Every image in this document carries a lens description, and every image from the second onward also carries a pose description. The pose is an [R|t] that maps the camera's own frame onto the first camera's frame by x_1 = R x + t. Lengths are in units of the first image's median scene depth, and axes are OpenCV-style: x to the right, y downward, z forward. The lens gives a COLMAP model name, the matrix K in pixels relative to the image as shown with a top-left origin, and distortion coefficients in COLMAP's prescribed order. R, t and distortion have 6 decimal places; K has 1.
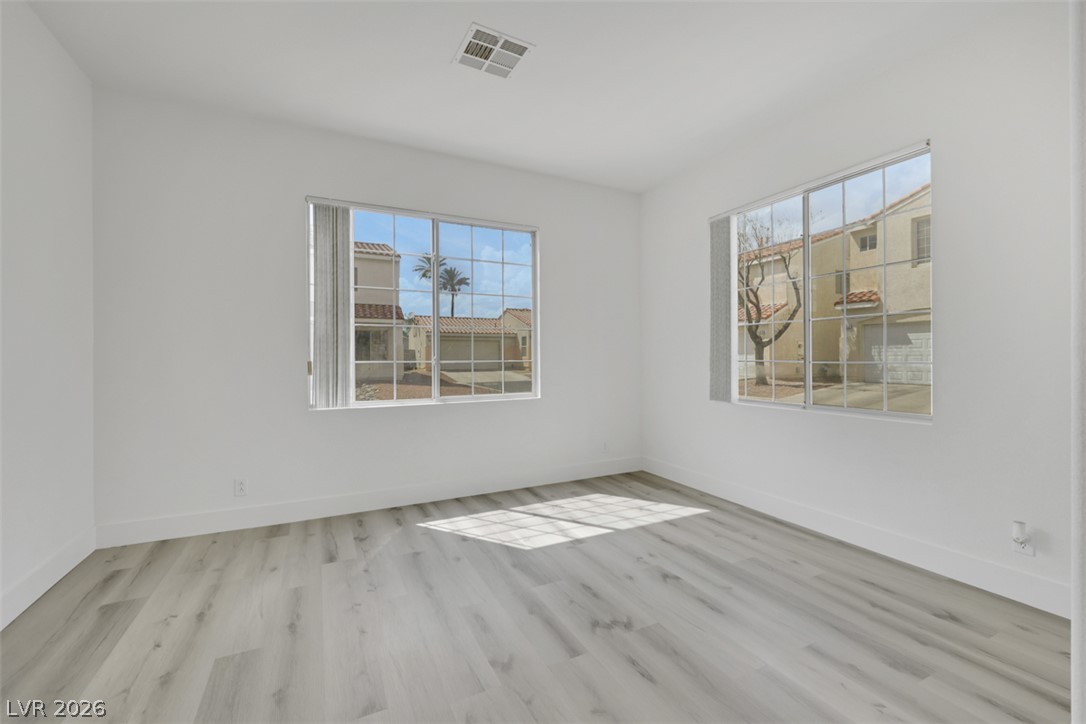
lens RADIAL K [[450.4, 0, 550.2], [0, 450.4, 360.3], [0, 0, 1]] dist [-0.003747, -0.000356]
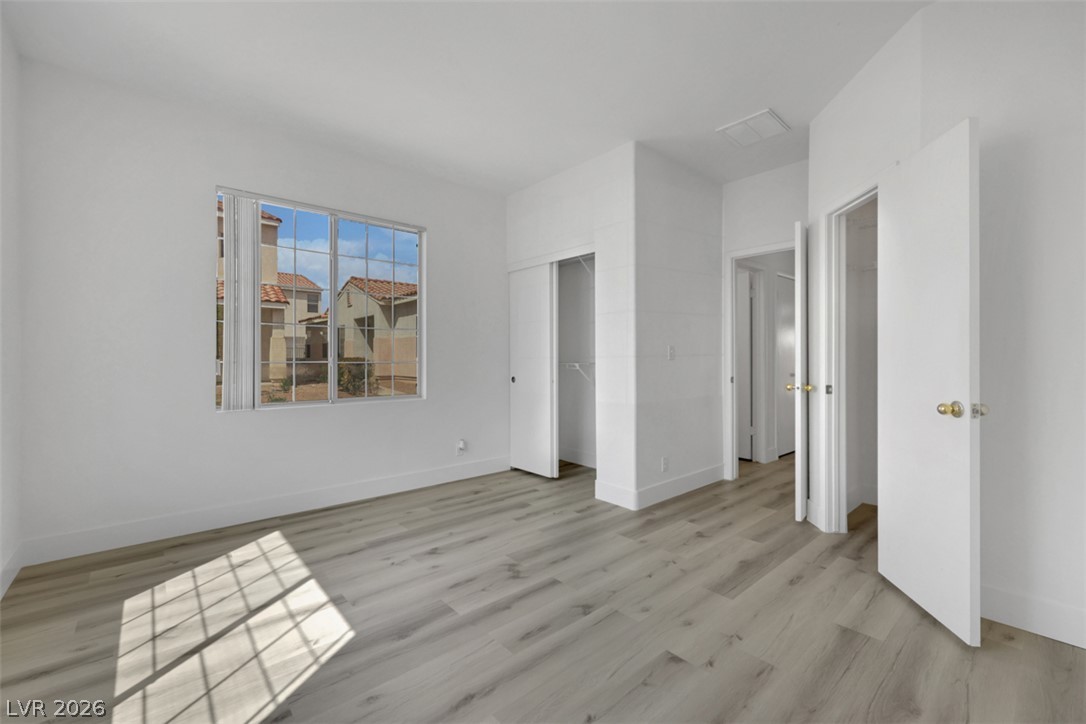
lens RADIAL K [[450.4, 0, 548.6], [0, 450.4, 360.9], [0, 0, 1]] dist [-0.003747, -0.000356]
pose [[-0.255973, -0.001076, 0.966683, -0.833731], [0.006814, 0.999973, 0.002917, 0.000943], [-0.966660, 0.007334, -0.255958, 0.930336]]
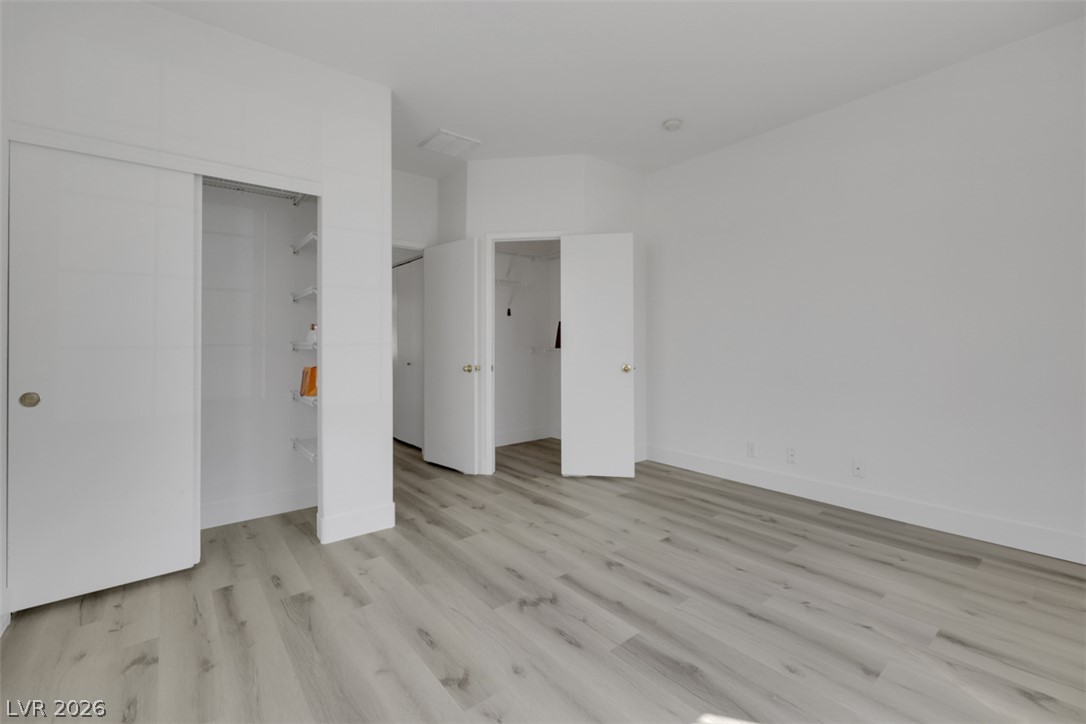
lens RADIAL K [[450.4, 0, 551.8], [0, 450.4, 353.9], [0, 0, 1]] dist [-0.003747, -0.000356]
pose [[-0.977823, 0.015878, -0.208832, 0.239565], [0.010419, 0.999575, 0.027213, -0.011974], [0.209176, 0.024434, -0.977573, 1.532556]]
